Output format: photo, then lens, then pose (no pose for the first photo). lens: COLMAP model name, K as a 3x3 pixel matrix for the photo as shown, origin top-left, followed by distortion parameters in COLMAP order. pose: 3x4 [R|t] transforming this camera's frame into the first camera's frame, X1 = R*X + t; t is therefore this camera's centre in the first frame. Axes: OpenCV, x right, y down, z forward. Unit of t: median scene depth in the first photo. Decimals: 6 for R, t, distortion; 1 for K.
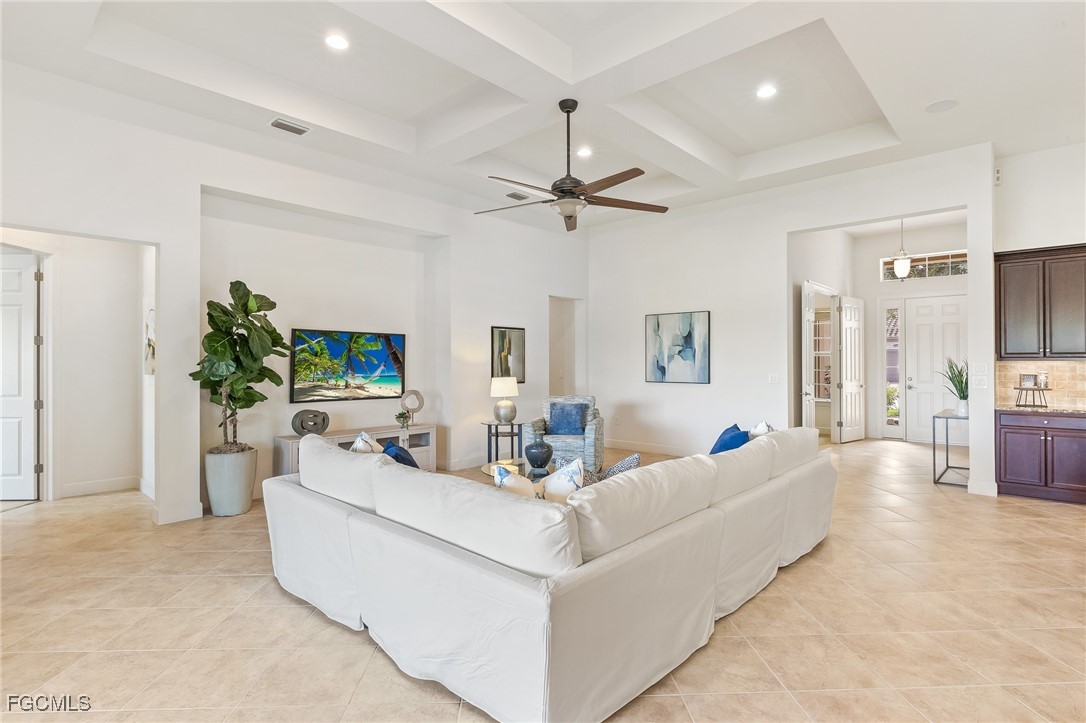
lens RADIAL K [[574.5, 0, 545.3], [0, 574.5, 353.2], [0, 0, 1]] dist [-0.004221, -0.000575]
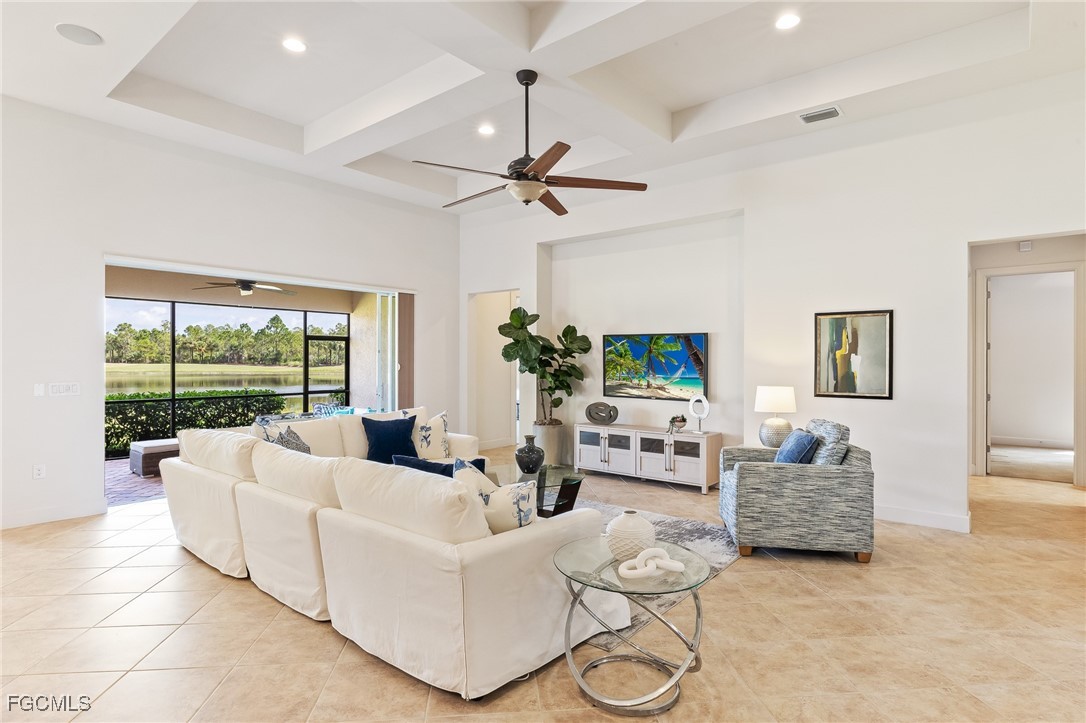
lens RADIAL K [[574.5, 0, 545.4], [0, 574.5, 361.8], [0, 0, 1]] dist [-0.004221, -0.000575]
pose [[0.128430, -0.003895, -0.991711, 0.652454], [0.000822, 0.999992, -0.003821, 0.016948], [0.991718, -0.000325, 0.128433, 0.669760]]
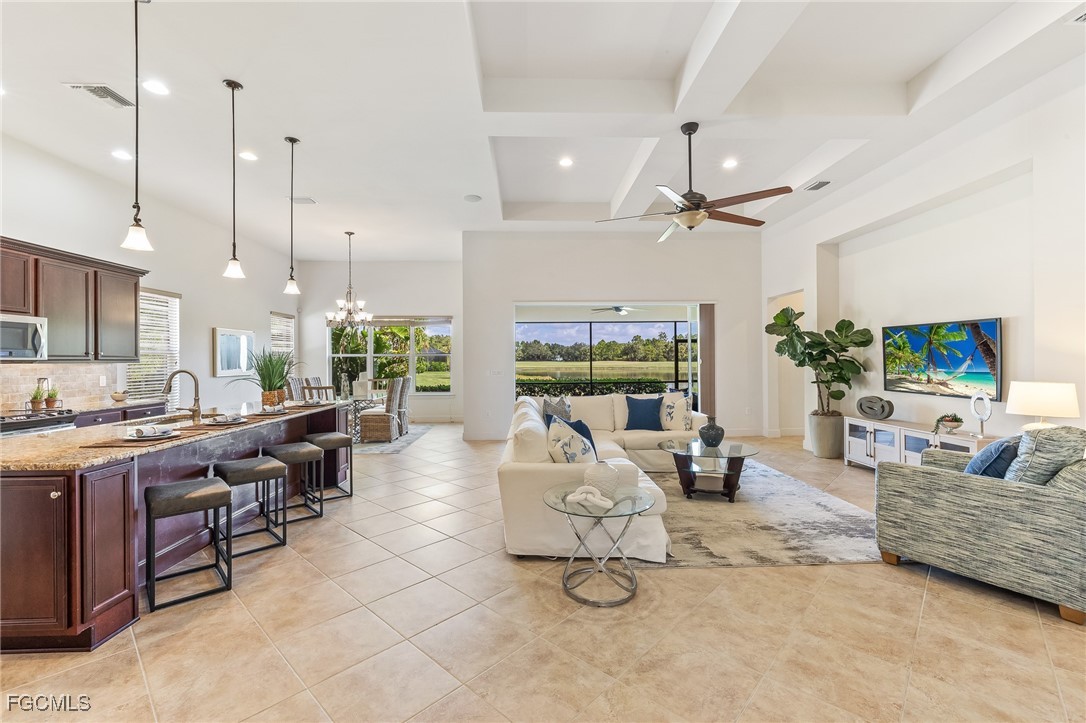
lens RADIAL K [[458.4, 0, 545.3], [0, 458.4, 363.5], [0, 0, 1]] dist [0.001100, 0.000097]
pose [[-0.662892, 0.004868, -0.748699, 0.630318], [0.006211, 0.999980, 0.001002, 0.023728], [0.748689, -0.003986, -0.662909, 1.010962]]
